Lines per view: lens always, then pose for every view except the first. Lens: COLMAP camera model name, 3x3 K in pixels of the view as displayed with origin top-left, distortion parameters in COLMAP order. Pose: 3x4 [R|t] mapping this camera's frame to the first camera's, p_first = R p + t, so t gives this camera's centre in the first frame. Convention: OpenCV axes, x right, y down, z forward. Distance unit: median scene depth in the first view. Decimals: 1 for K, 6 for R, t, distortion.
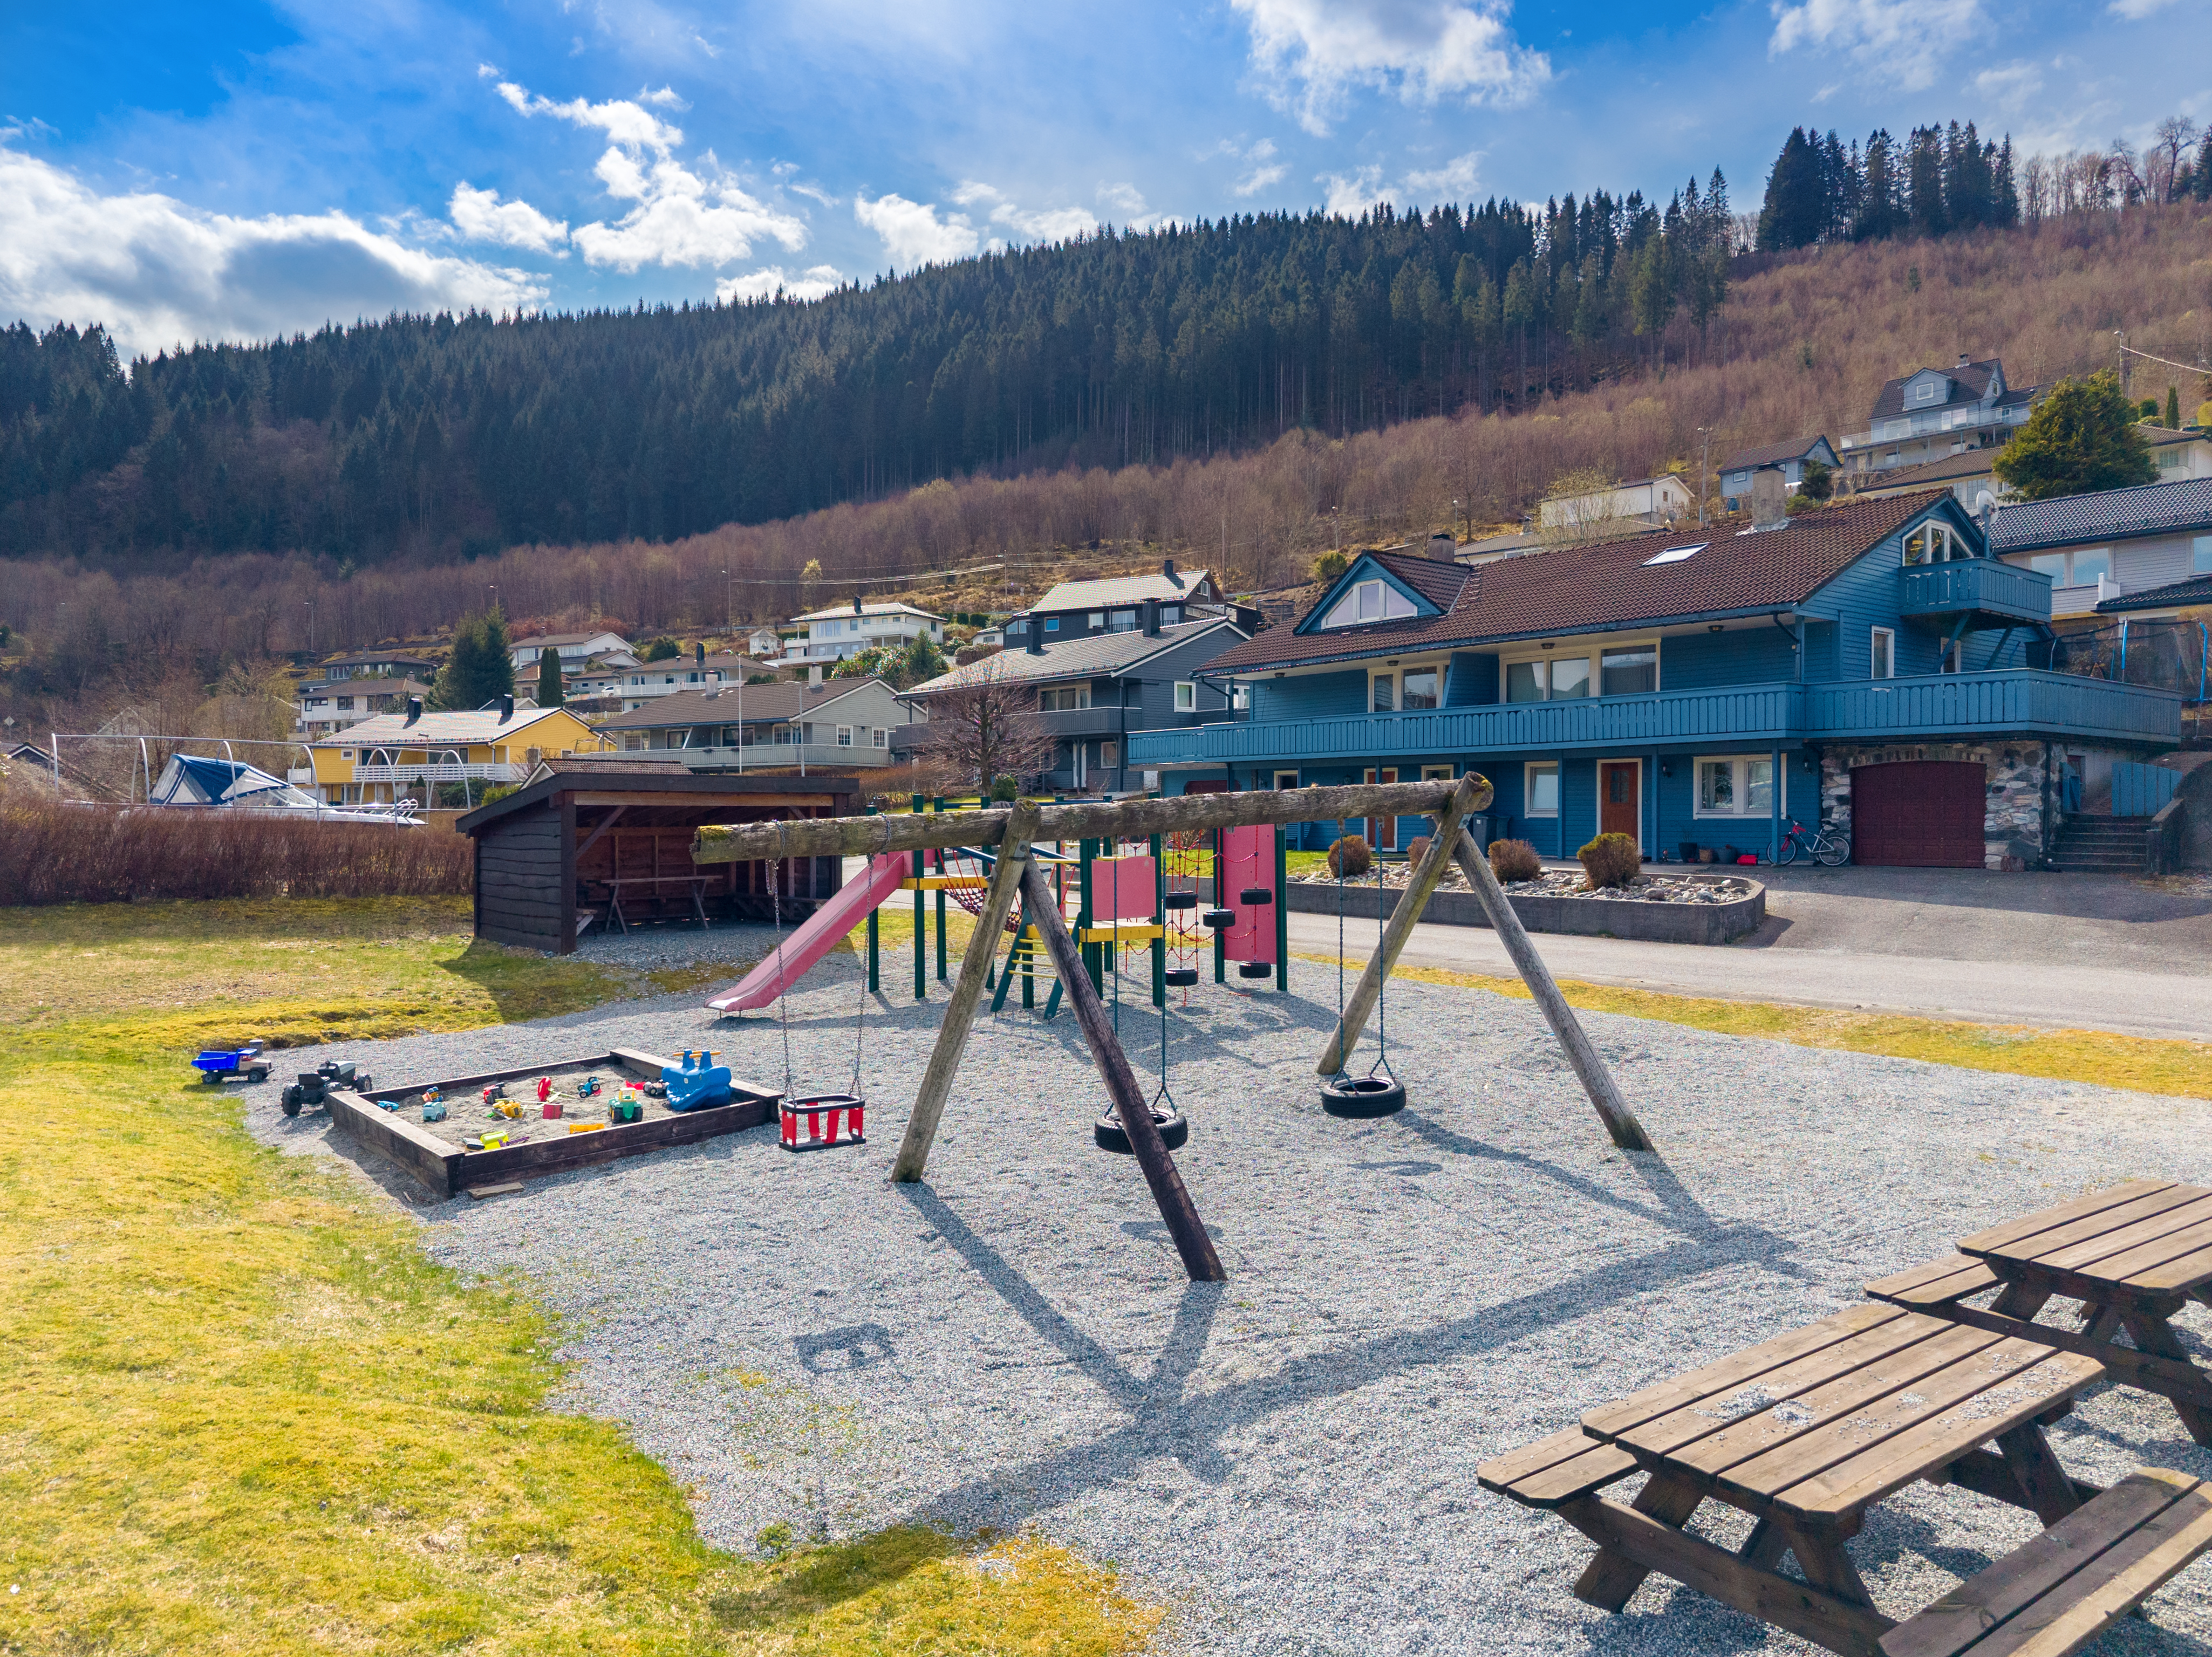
lens RADIAL K [[1519.2, 0, 1105.3], [0, 1519.2, 824.2], [0, 0, 1]] dist [0.016718, -0.018221]
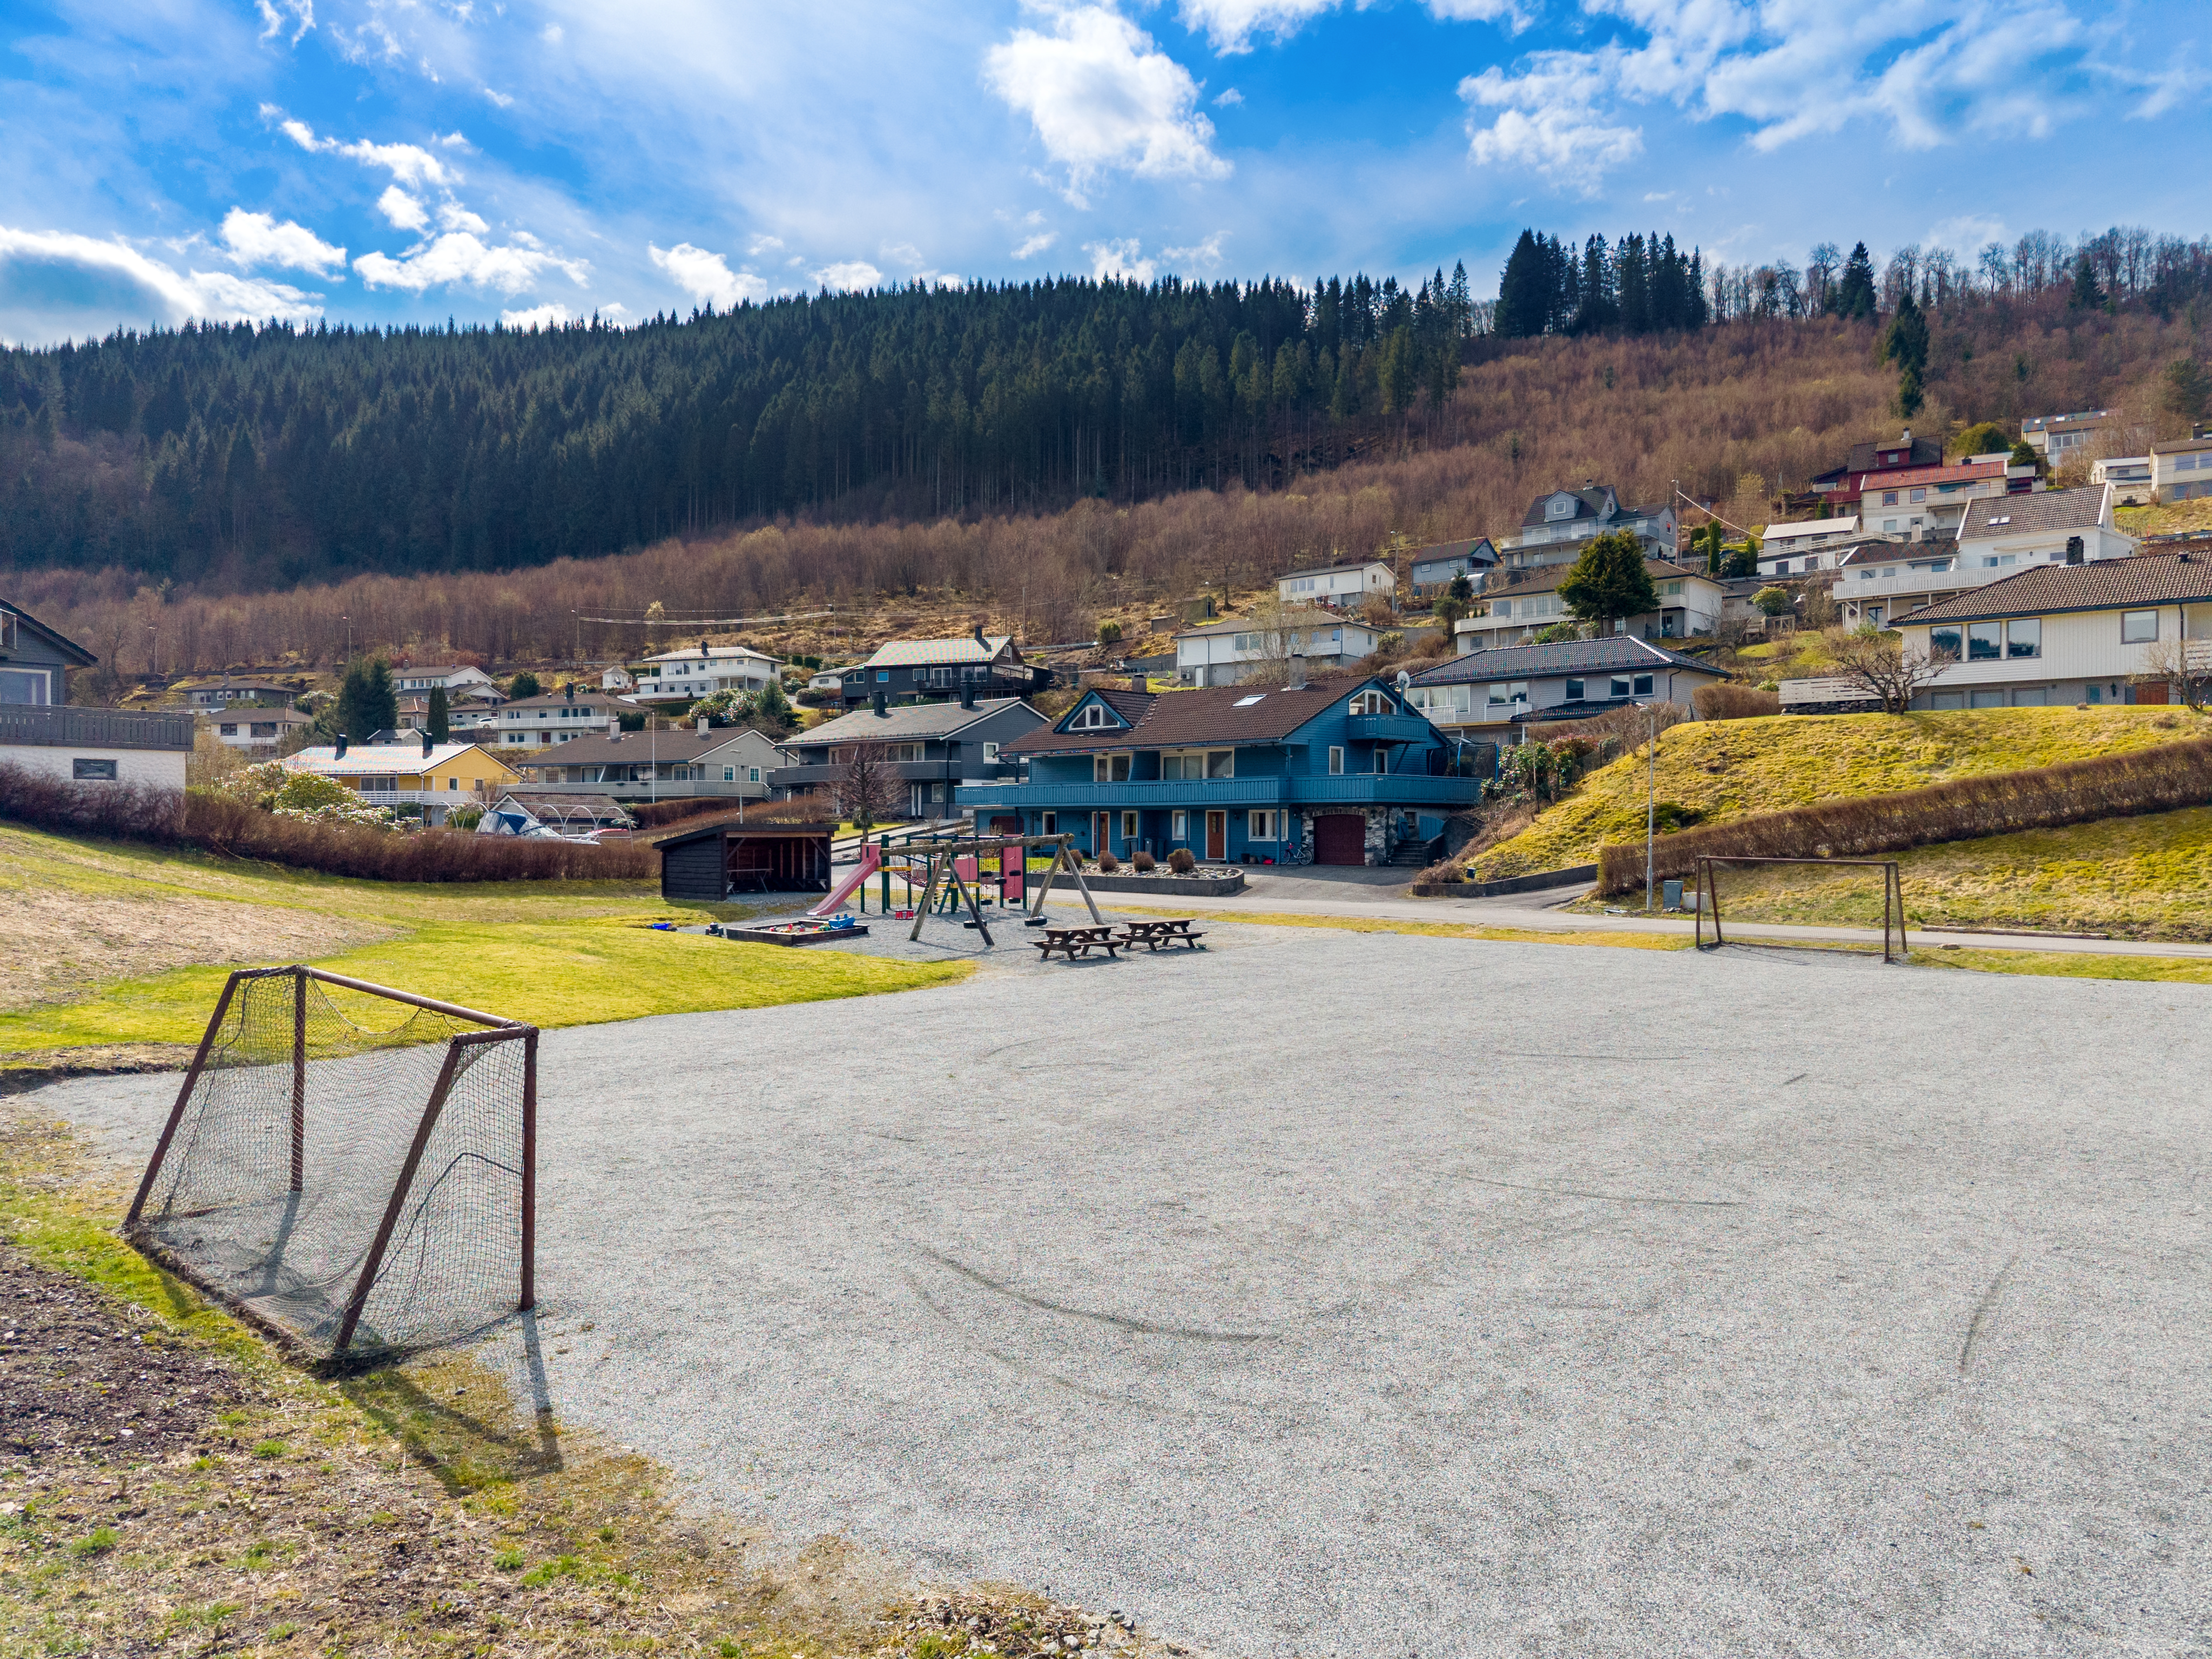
lens RADIAL K [[1519.4, 0, 1100.6], [0, 1519.4, 914.6], [0, 0, 1]] dist [0.016718, -0.018221]
pose [[0.992535, -0.005767, 0.121825, -0.006706], [-0.000328, 0.998751, 0.049955, -0.001124], [-0.121961, -0.049622, 0.991294, -0.145377]]
